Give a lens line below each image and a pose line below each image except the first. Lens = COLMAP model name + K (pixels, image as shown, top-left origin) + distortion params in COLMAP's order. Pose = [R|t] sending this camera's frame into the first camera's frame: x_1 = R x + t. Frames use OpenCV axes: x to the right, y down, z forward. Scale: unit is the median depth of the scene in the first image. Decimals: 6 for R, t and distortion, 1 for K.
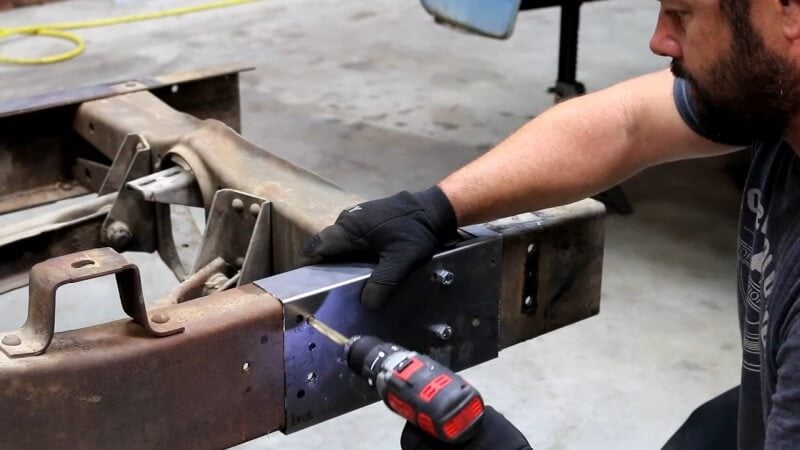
lens RADIAL K [[1435.1, 0, 399.6], [0, 1435.1, 224.6], [0, 0, 1]] dist [-0.217588, 0.000000]
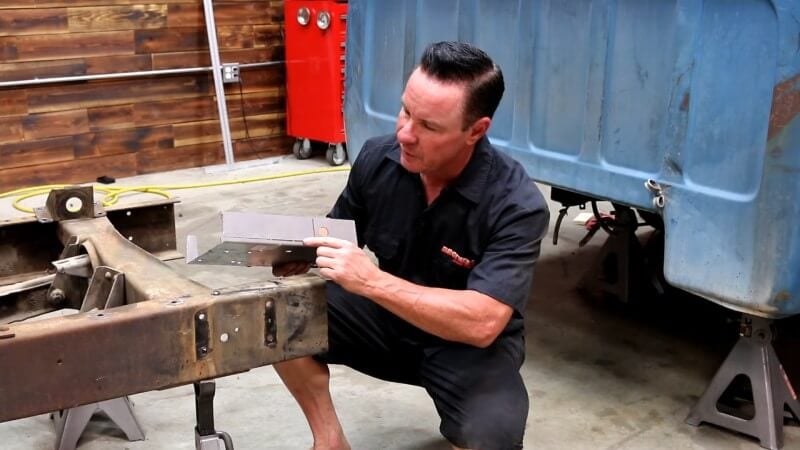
lens RADIAL K [[1068.7, 0, 368.5], [0, 1068.7, 229.0], [0, 0, 1]] dist [-0.032359, 0.000000]
pose [[0.990305, 0.016882, -0.137880, 0.333450], [-0.032743, 0.992988, -0.113592, 0.059238], [0.134995, 0.117005, 0.983914, -0.156720]]
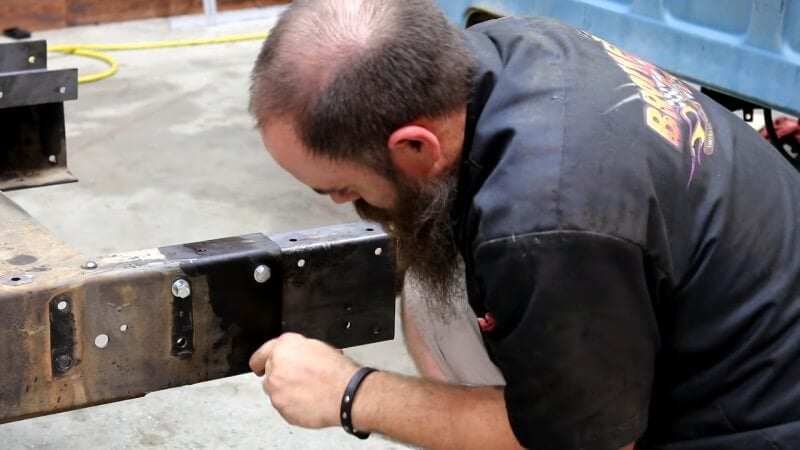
lens RADIAL K [[1566.2, 0, 340.4], [0, 1566.2, 238.6], [0, 0, 1]] dist [0.044903, 0.000000]
pose [[0.976413, 0.071940, -0.203572, 0.368940], [-0.078141, 0.996687, -0.022579, -0.000310], [0.201273, 0.037954, 0.978800, 0.003081]]
